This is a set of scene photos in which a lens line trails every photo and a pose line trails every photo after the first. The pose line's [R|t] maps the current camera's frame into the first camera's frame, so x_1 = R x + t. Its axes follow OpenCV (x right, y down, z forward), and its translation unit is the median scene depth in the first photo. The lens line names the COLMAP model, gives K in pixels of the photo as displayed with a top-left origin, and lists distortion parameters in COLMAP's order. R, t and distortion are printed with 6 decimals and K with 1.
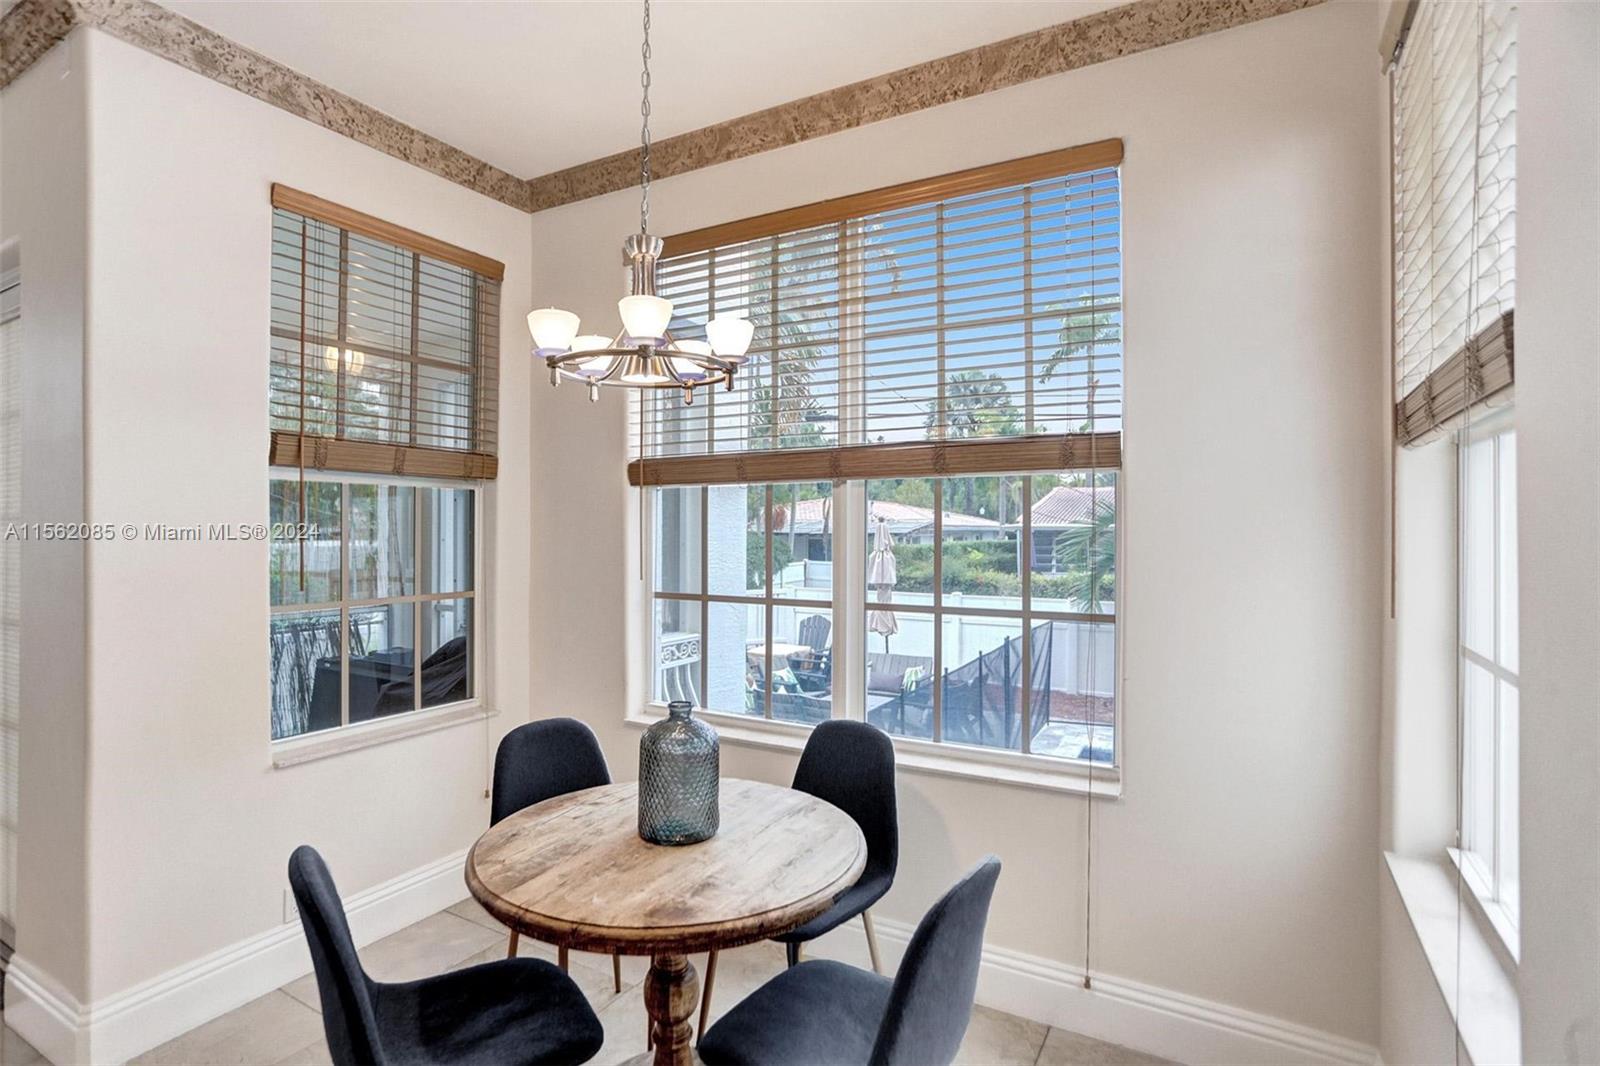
lens RADIAL K [[780.1, 0, 795.5], [0, 780.1, 534.1], [0, 0, 1]] dist [-0.003438, -0.000239]
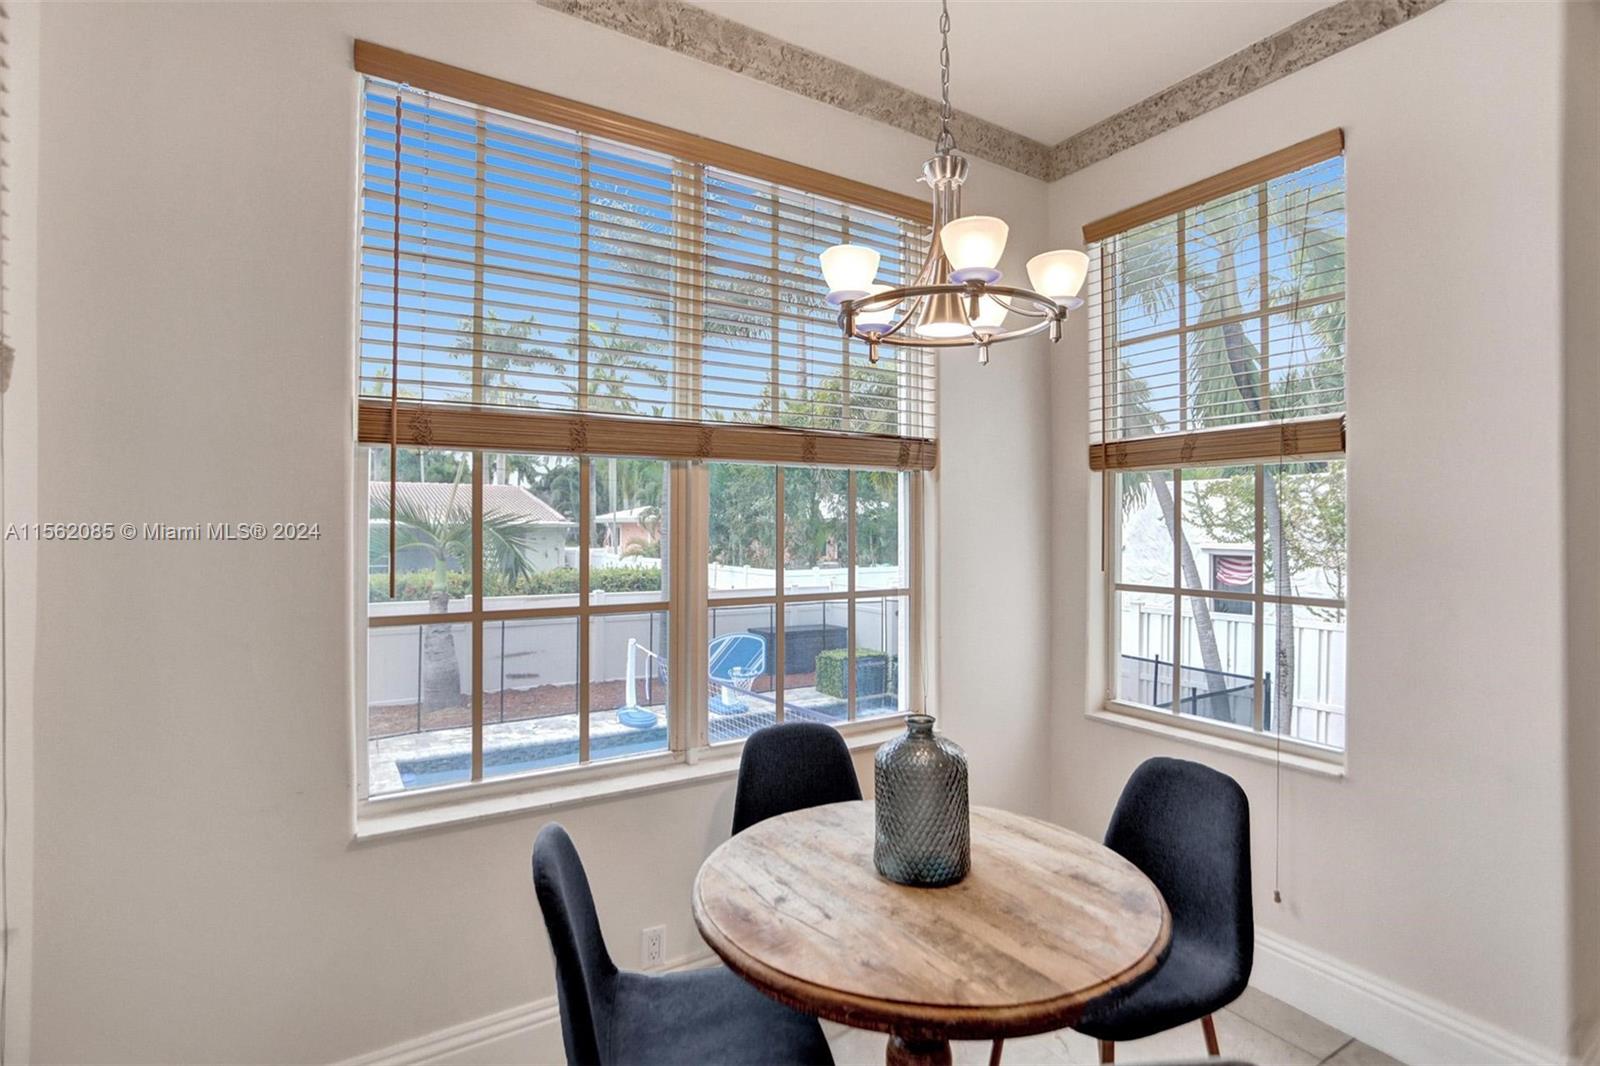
lens RADIAL K [[780.1, 0, 796.4], [0, 780.1, 520.3], [0, 0, 1]] dist [-0.003438, -0.000239]
pose [[0.473644, -0.003485, 0.880709, -0.783710], [0.016240, 0.999857, -0.004777, 0.006183], [-0.880566, 0.016565, 0.473633, 0.586011]]
